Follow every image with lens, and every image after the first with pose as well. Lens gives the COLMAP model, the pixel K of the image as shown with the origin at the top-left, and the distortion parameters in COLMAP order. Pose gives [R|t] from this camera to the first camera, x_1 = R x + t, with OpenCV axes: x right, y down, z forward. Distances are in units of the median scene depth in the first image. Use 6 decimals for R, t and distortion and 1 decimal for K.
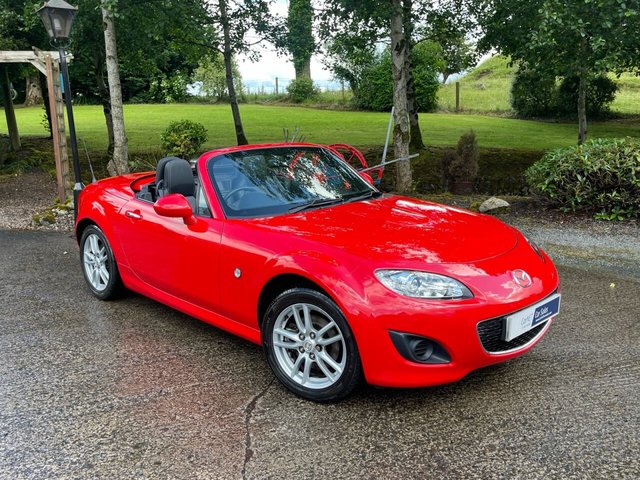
lens RADIAL K [[591.7, 0, 320.3], [0, 591.7, 244.9], [0, 0, 1]] dist [0.012688, 0.010189]
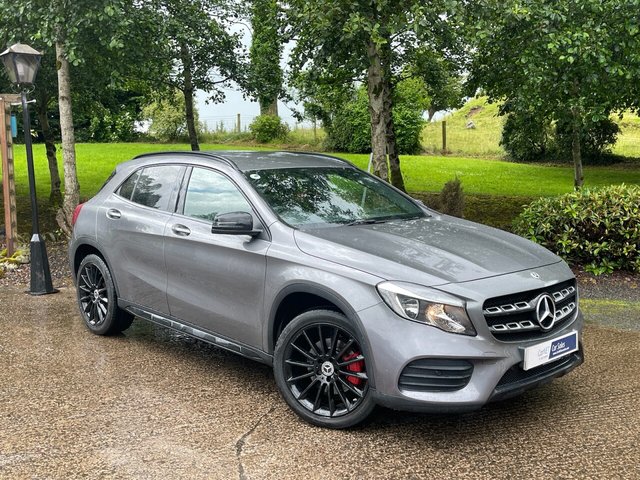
lens RADIAL K [[724.1, 0, 323.5], [0, 724.1, 241.3], [0, 0, 1]] dist [0.015543, 0.015400]
pose [[0.998619, -0.002717, 0.052467, -0.011629], [0.007707, 0.995434, -0.095137, 0.012753], [-0.051969, 0.095410, 0.994081, -0.106137]]
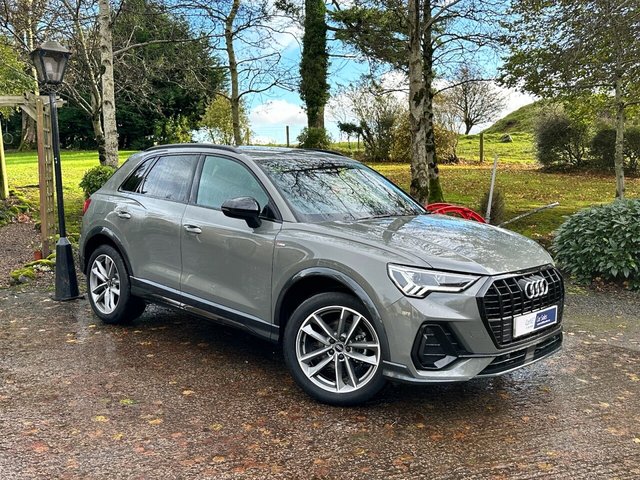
lens RADIAL K [[635.6, 0, 319.3], [0, 635.6, 251.6], [0, 0, 1]] dist [0.051919, -0.017991]
pose [[0.999567, 0.020091, -0.021520, 0.004599], [-0.021738, 0.996617, -0.079253, -0.009532], [0.019854, 0.079687, 0.996622, 0.020729]]
